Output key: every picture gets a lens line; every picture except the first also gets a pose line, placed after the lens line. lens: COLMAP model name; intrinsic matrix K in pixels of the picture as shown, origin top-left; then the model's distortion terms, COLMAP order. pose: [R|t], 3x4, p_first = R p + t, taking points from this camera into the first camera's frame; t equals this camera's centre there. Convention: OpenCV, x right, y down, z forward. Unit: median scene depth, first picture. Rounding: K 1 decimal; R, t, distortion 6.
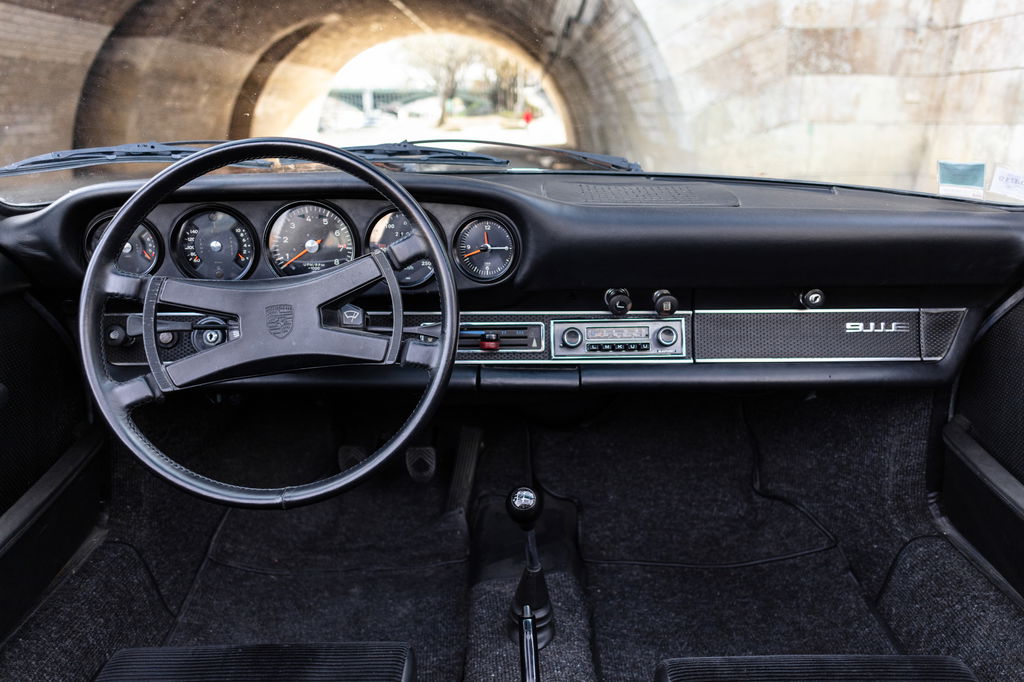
lens RADIAL K [[696.7, 0, 515.5], [0, 696.7, 323.9], [0, 0, 1]] dist [0.004467, -0.003178]
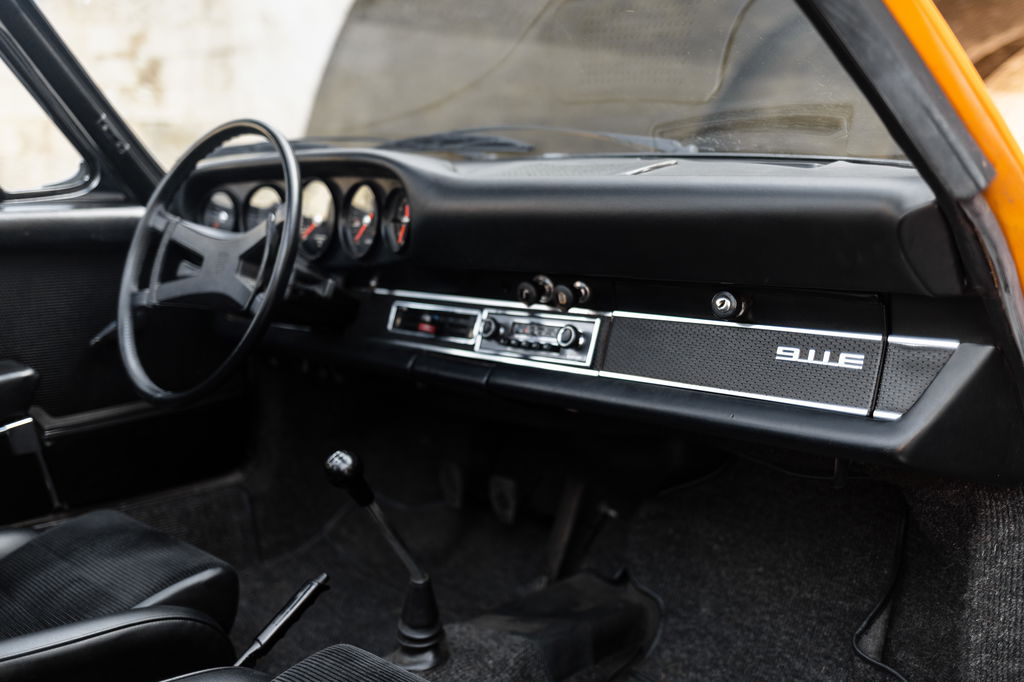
lens RADIAL K [[1027.0, 0, 511.4], [0, 1027.0, 288.2], [0, 0, 1]] dist [0.002590, 0.007355]
pose [[0.695570, 0.056281, -0.716250, 1.021213], [-0.185455, 0.977207, -0.103314, 0.097523], [0.694110, 0.204694, 0.690153, 0.089020]]
